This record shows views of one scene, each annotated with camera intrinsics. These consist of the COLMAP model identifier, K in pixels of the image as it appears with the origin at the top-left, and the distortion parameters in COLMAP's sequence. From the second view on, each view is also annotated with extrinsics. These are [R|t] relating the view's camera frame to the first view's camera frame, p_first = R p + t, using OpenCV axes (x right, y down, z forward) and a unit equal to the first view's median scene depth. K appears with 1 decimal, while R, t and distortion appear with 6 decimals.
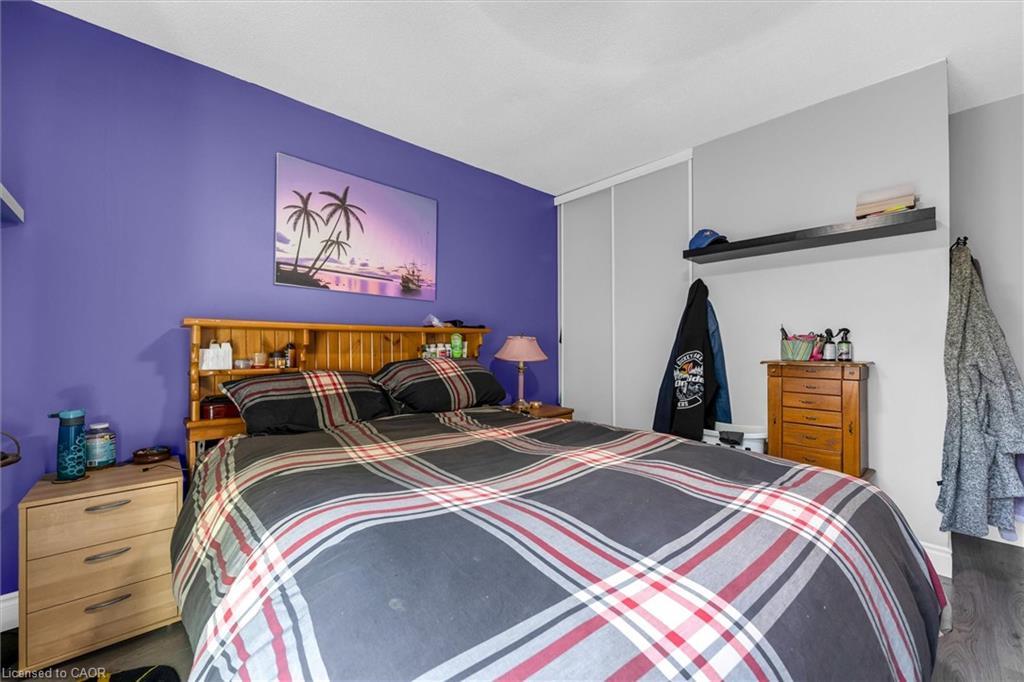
lens RADIAL K [[399.8, 0, 520.8], [0, 399.8, 343.1], [0, 0, 1]] dist [0.000077, -0.000015]
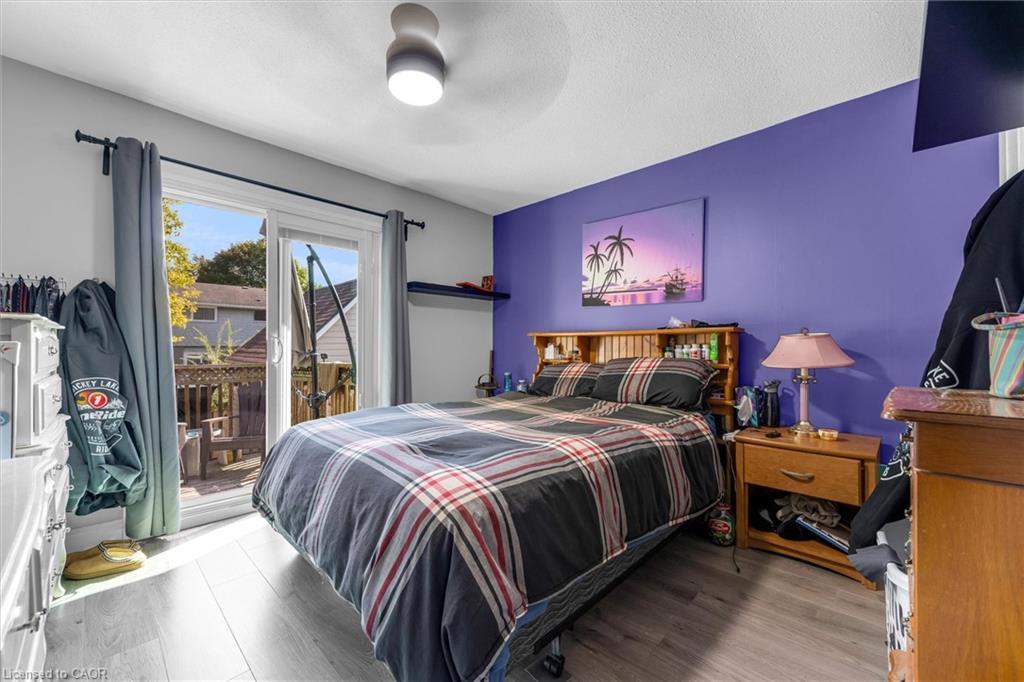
lens RADIAL K [[399.8, 0, 520.8], [0, 399.8, 343.1], [0, 0, 1]] dist [0.000077, -0.000015]
pose [[0.074961, -0.009166, -0.997144, 0.874734], [0.004556, 0.999950, -0.008849, 0.006079], [0.997176, -0.003880, 0.074999, 0.577878]]
